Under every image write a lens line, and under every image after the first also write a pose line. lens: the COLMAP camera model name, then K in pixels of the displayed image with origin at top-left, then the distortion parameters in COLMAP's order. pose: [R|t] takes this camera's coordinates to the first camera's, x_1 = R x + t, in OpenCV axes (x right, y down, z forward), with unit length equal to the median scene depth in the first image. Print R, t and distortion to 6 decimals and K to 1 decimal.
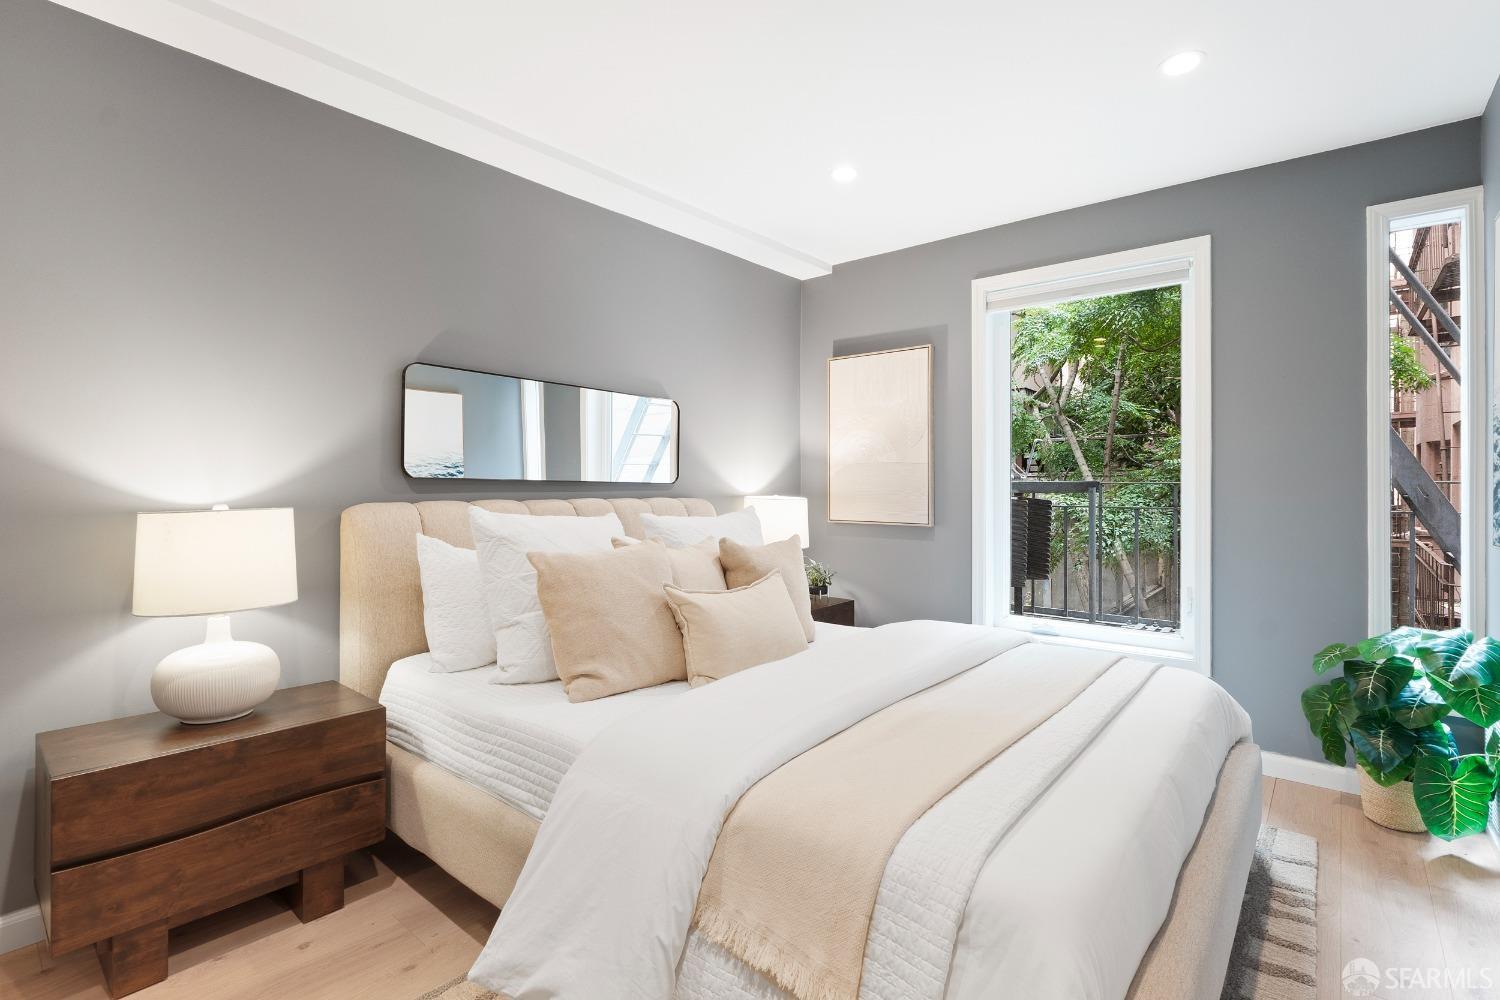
lens RADIAL K [[700.1, 0, 745.3], [0, 700.1, 495.7], [0, 0, 1]] dist [-0.009610, 0.000321]
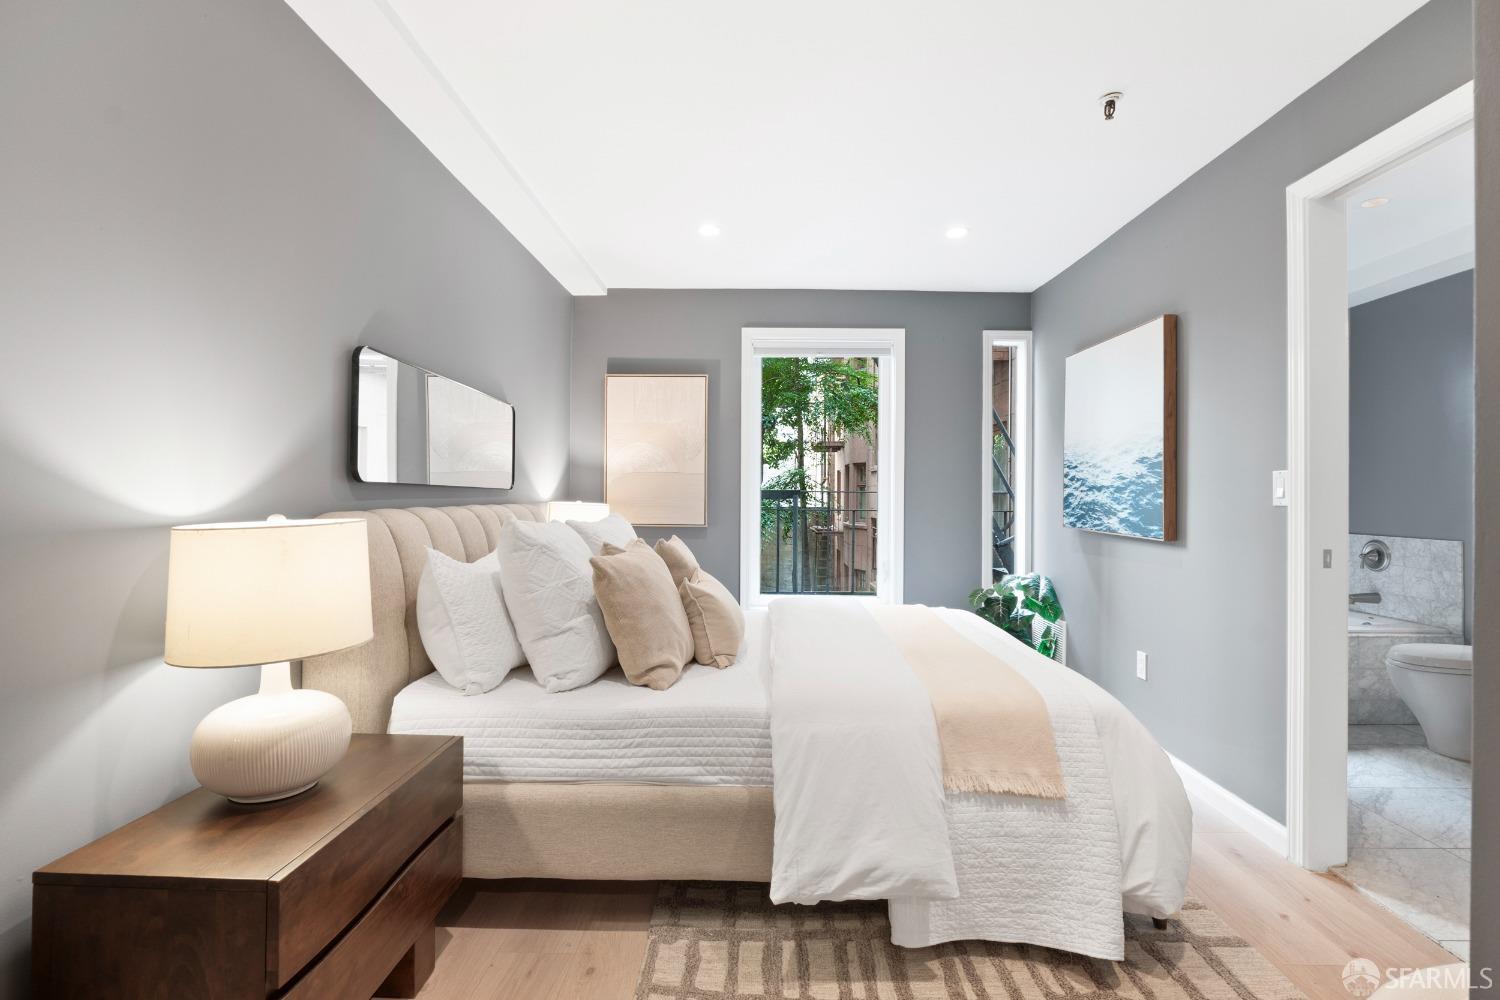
lens RADIAL K [[694.1, 0, 755.1], [0, 694.1, 497.6], [0, 0, 1]] dist [-0.013813, -0.000248]
pose [[0.772996, 0.000043, 0.634411, -0.739539], [0.002836, 0.999990, -0.003523, -0.003136], [-0.634405, 0.004522, 0.772988, 0.057516]]
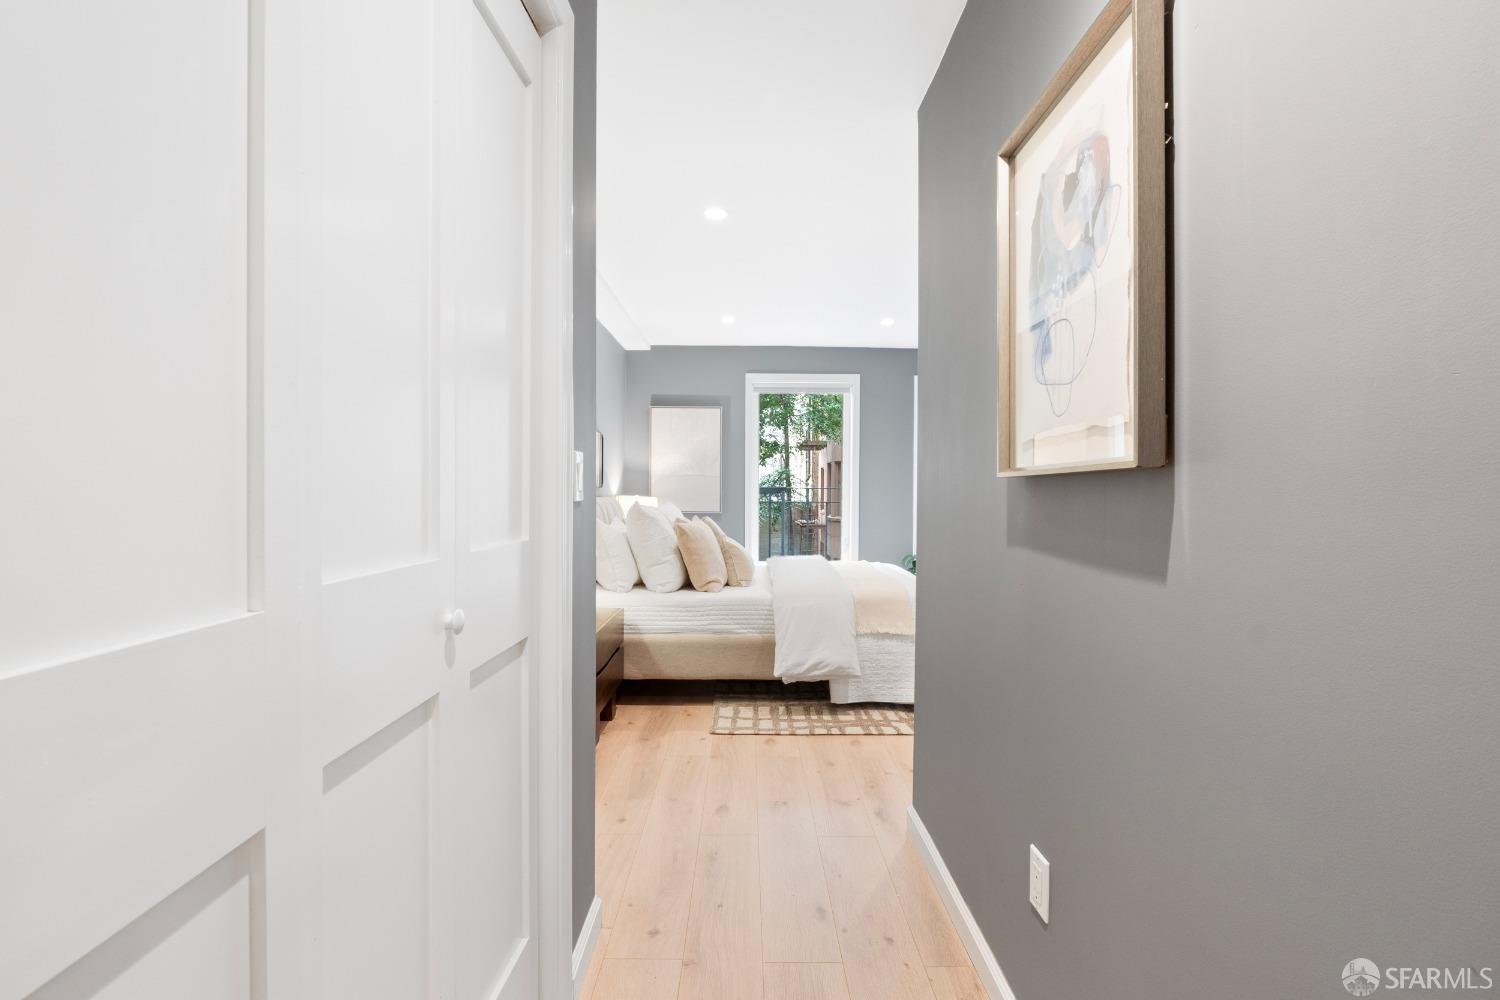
lens RADIAL K [[700.1, 0, 745.3], [0, 700.1, 495.7], [0, 0, 1]] dist [-0.009610, 0.000321]
pose [[0.768571, -0.002480, 0.639760, -1.368455], [0.003659, 0.999993, -0.000520, 0.003348], [-0.639754, 0.002741, 0.768575, -0.609708]]
